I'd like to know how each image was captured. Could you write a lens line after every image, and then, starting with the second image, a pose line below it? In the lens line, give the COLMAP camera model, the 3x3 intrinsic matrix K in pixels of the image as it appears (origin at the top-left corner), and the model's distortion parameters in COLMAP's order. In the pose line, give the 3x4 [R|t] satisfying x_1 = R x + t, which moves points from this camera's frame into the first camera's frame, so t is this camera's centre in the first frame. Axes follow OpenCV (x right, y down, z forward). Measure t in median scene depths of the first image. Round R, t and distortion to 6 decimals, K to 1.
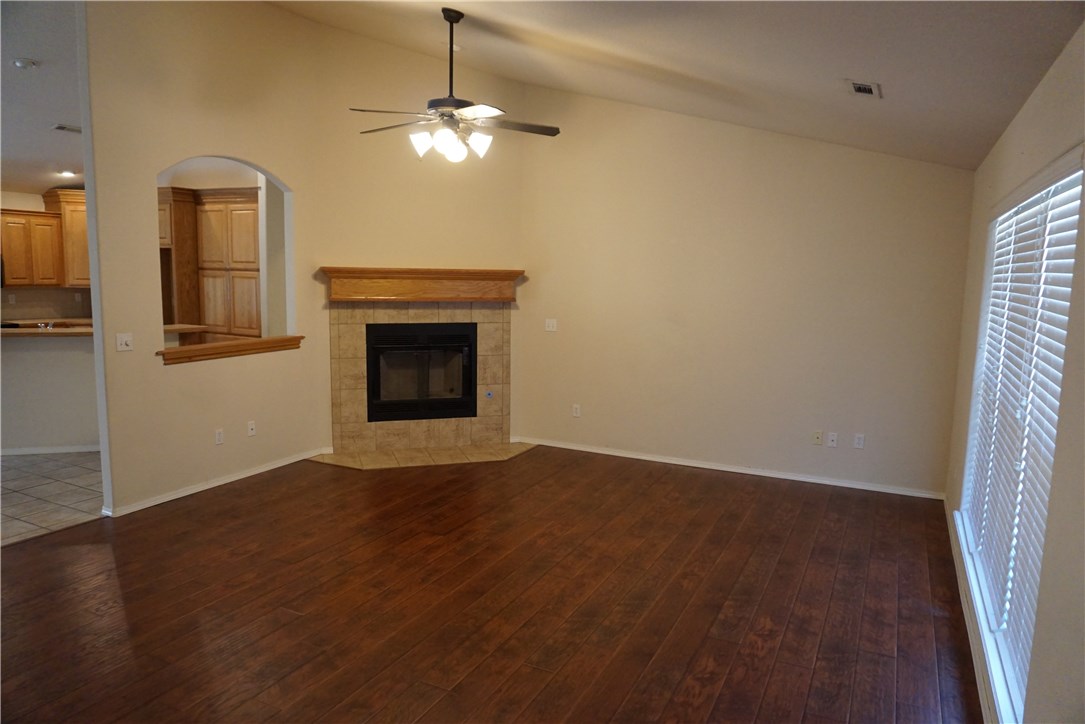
lens RADIAL K [[720.8, 0, 542.4], [0, 720.8, 363.4], [0, 0, 1]] dist [-0.053633, 0.032192]
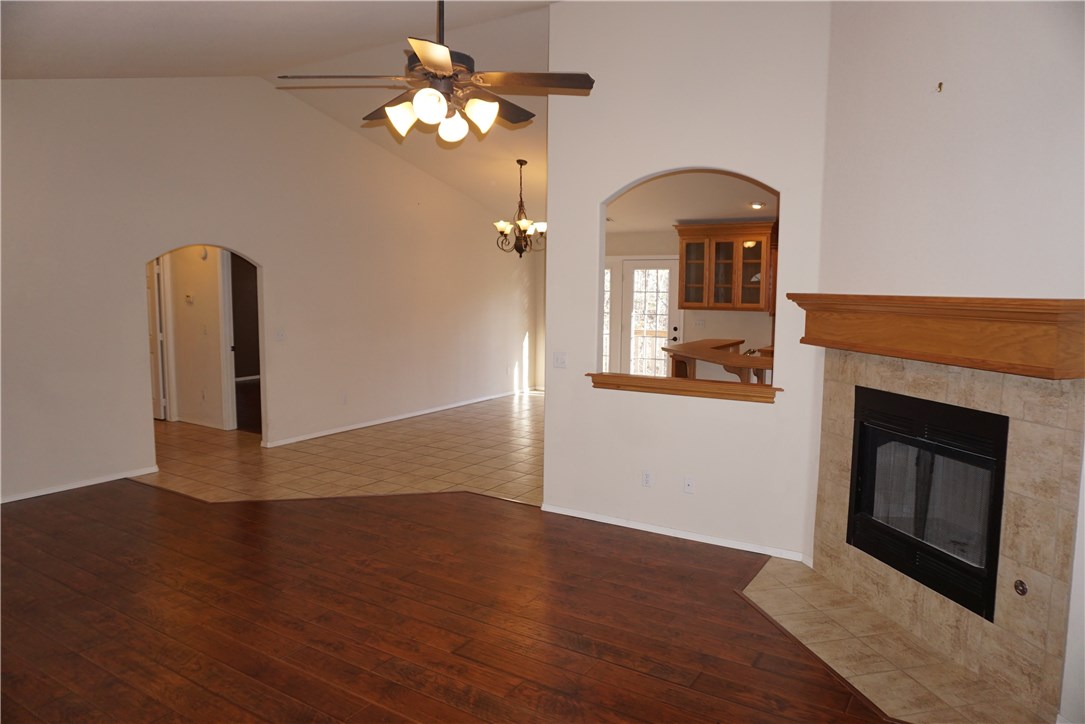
lens RADIAL K [[720.8, 0, 546.9], [0, 720.8, 368.5], [0, 0, 1]] dist [-0.053633, 0.032192]
pose [[-0.106673, 0.087720, -0.990417, 0.400169], [-0.142088, 0.984533, 0.102502, -0.097456], [0.984089, 0.151661, -0.092559, 0.817186]]
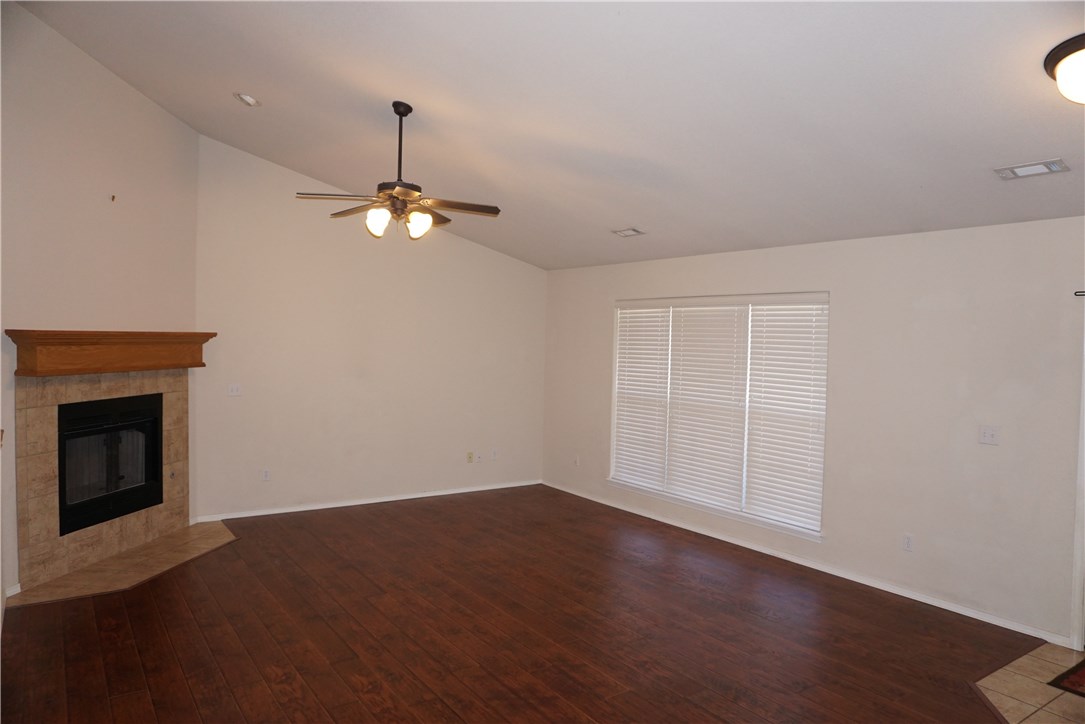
lens RADIAL K [[720.8, 0, 545.5], [0, 720.8, 369.0], [0, 0, 1]] dist [-0.053633, 0.032192]
pose [[0.481056, -0.049788, 0.875275, -0.664264], [0.101859, 0.994799, 0.000604, -0.042161], [-0.870752, 0.088864, 0.483625, 0.201852]]
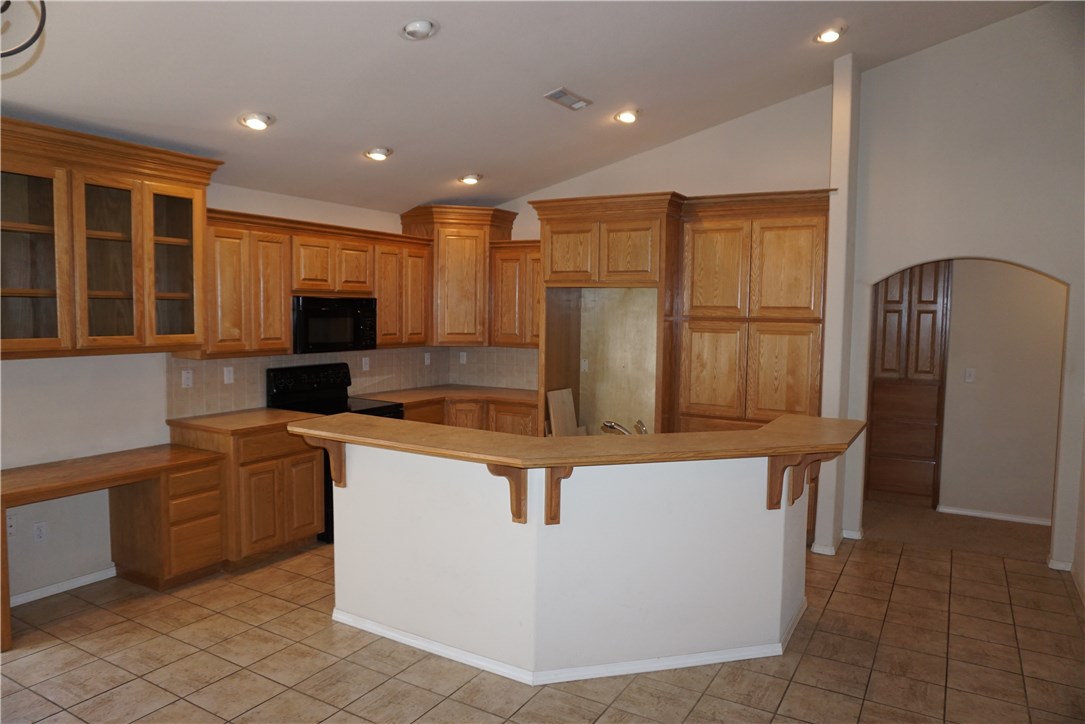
lens RADIAL K [[720.8, 0, 541.2], [0, 720.8, 364.7], [0, 0, 1]] dist [-0.053633, 0.032192]
pose [[0.997535, -0.006562, -0.069870, -0.739089], [0.002695, 0.998466, -0.055294, -0.071270], [0.070126, 0.054969, 0.996022, 0.439735]]
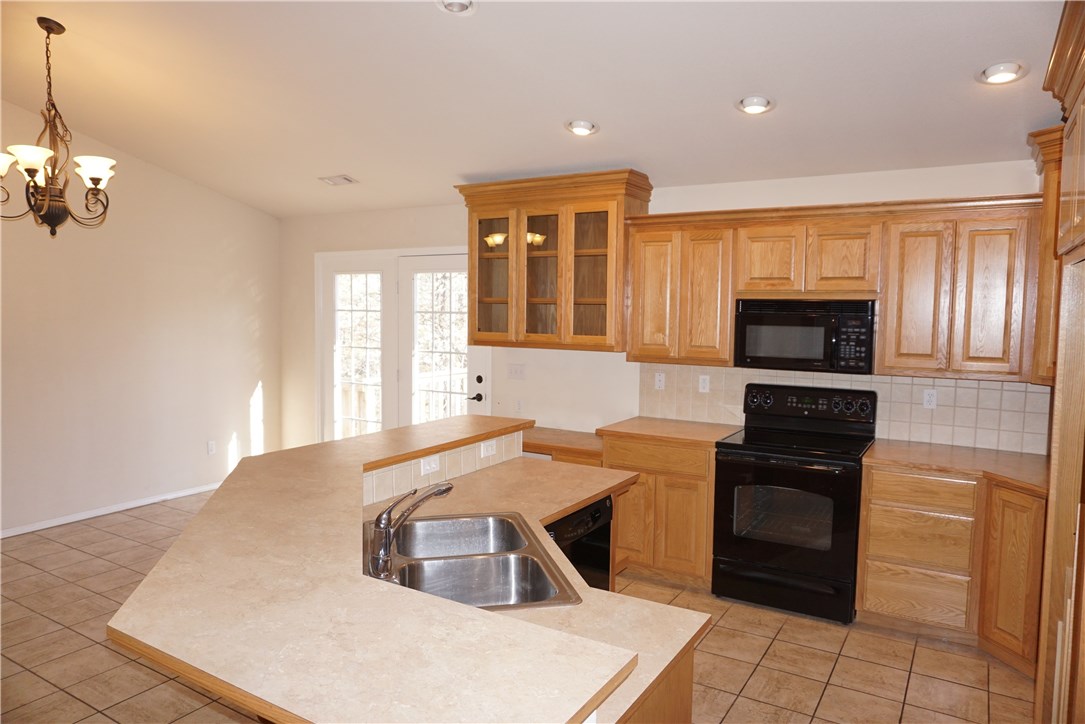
lens RADIAL K [[720.8, 0, 542.6], [0, 720.8, 365.4], [0, 0, 1]] dist [-0.053633, 0.032192]
pose [[-0.084997, 0.051986, -0.995024, -0.372919], [-0.144982, 0.987364, 0.063970, -0.146677], [0.985777, 0.149698, -0.076386, 1.085691]]
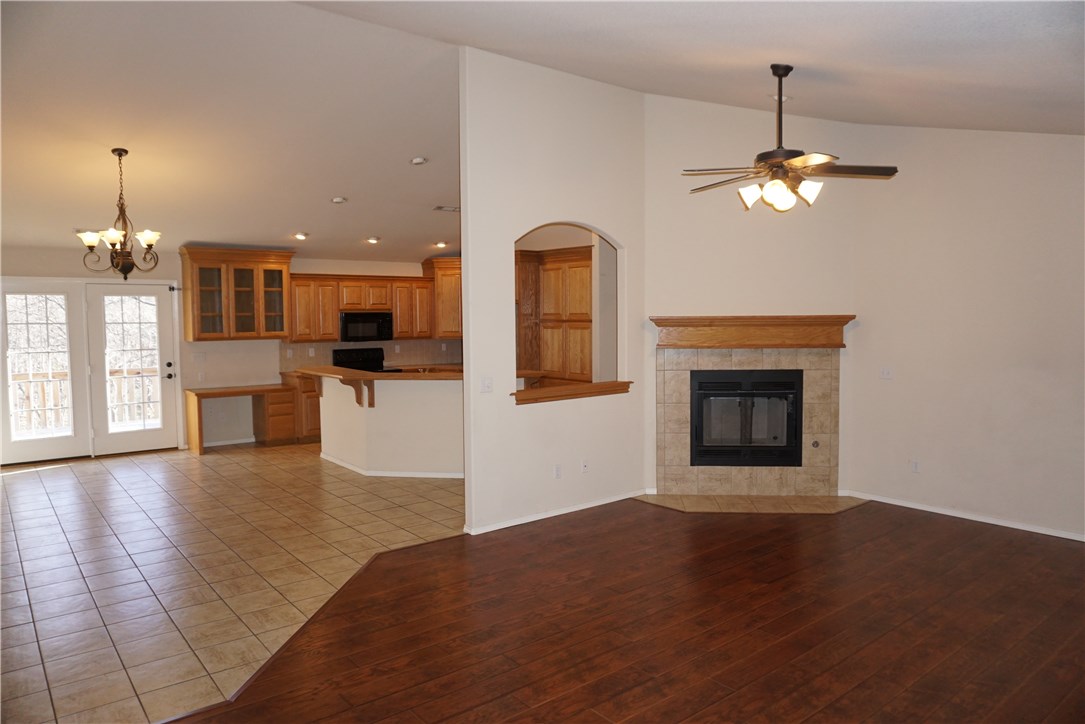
lens RADIAL K [[720.8, 0, 540.8], [0, 720.8, 363.6], [0, 0, 1]] dist [-0.053633, 0.032192]
pose [[0.907676, -0.001224, -0.419670, -0.006508], [-0.026464, 0.997839, -0.060147, 0.003548], [0.418837, 0.065700, 0.905682, -0.029723]]
